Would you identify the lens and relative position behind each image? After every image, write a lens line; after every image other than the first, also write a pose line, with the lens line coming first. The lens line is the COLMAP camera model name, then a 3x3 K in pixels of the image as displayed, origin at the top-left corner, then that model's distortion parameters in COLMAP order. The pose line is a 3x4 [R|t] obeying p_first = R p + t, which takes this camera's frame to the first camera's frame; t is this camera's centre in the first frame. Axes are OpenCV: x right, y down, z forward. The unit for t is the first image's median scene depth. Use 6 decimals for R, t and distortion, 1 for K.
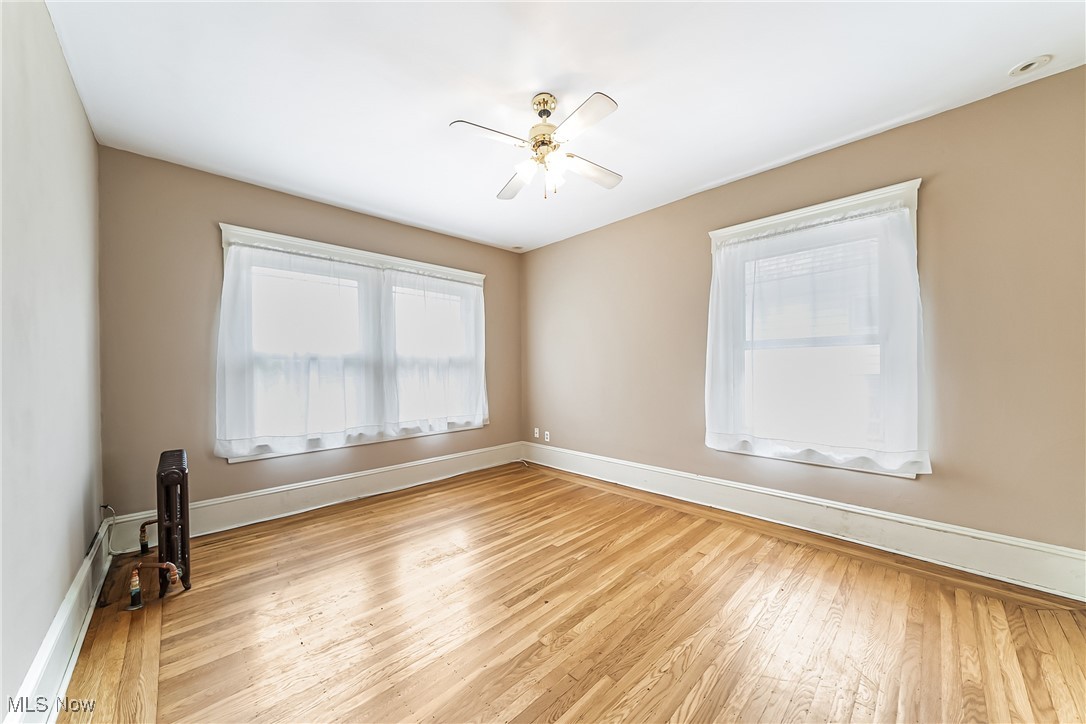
lens RADIAL K [[372.1, 0, 541.2], [0, 372.1, 367.7], [0, 0, 1]] dist [0.000109, 0.000011]
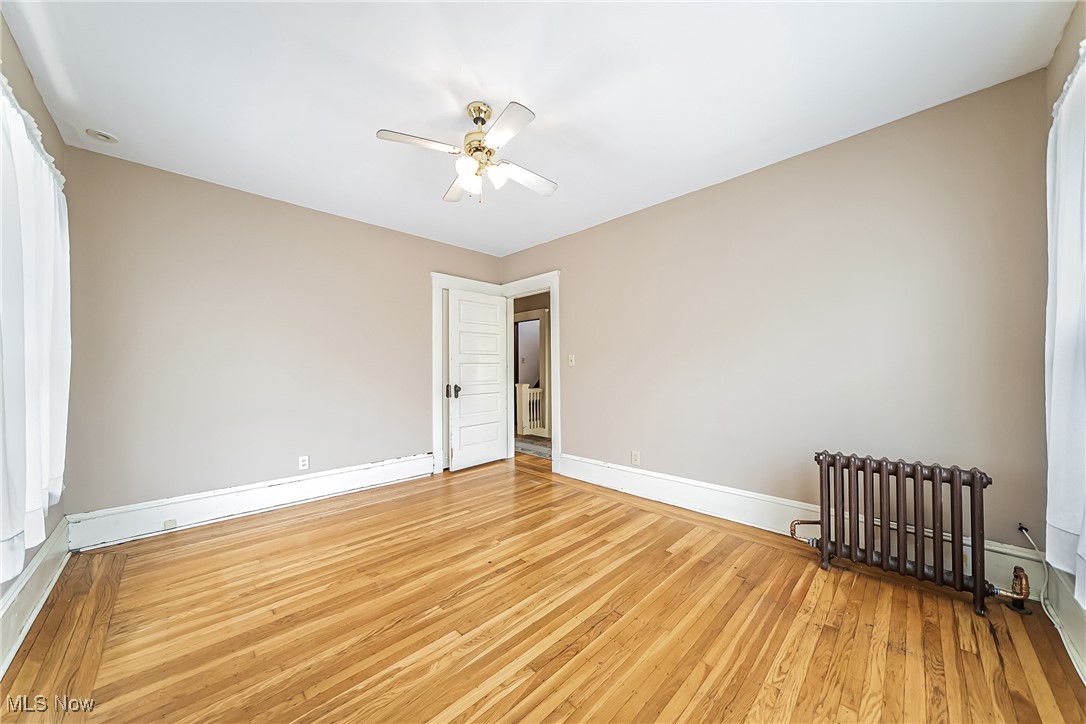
lens RADIAL K [[372.1, 0, 541.2], [0, 372.1, 367.7], [0, 0, 1]] dist [0.000109, 0.000011]
pose [[-0.999733, 0.018627, -0.013679, -0.128973], [0.018727, 0.999799, -0.007184, 0.011705], [0.013543, -0.007438, -0.999881, 1.931123]]
